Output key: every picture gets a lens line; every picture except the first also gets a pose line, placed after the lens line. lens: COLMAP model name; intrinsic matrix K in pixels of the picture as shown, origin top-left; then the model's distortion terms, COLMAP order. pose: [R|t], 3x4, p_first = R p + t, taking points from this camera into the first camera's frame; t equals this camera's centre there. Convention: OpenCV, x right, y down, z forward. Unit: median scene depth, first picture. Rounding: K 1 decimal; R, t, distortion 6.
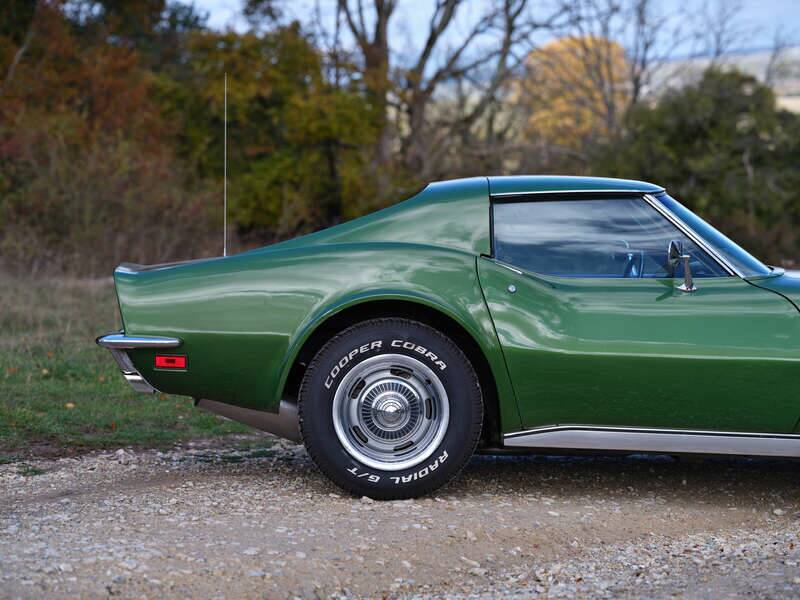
lens RADIAL K [[2048.6, 0, 400.0], [0, 2048.6, 300.0], [0, 0, 1]] dist [-0.007931, 0.016134]
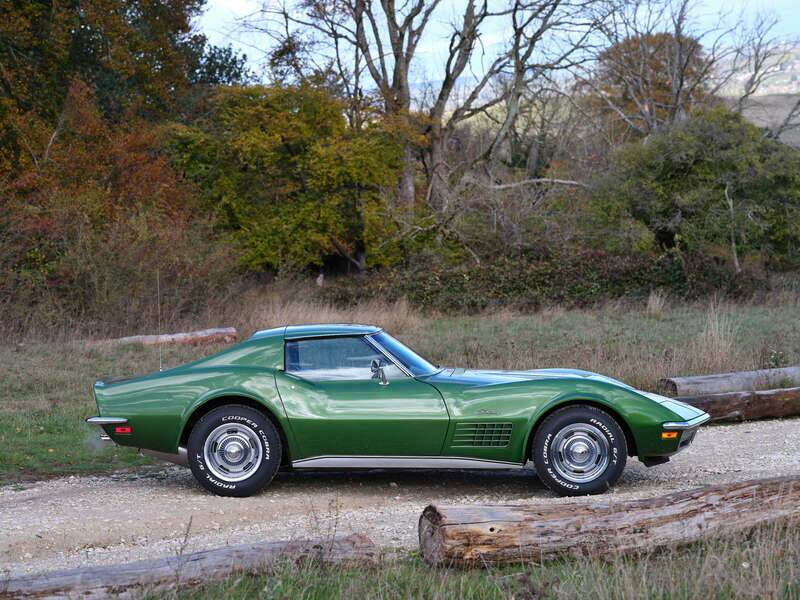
lens RADIAL K [[2048.6, 0, 400.0], [0, 2048.6, 300.0], [0, 0, 1]] dist [-0.007931, 0.016134]
pose [[0.999109, -0.031943, -0.027598, 0.042953], [0.031671, 0.999446, -0.010236, -0.011208], [0.027910, 0.009353, 0.999567, -0.164910]]
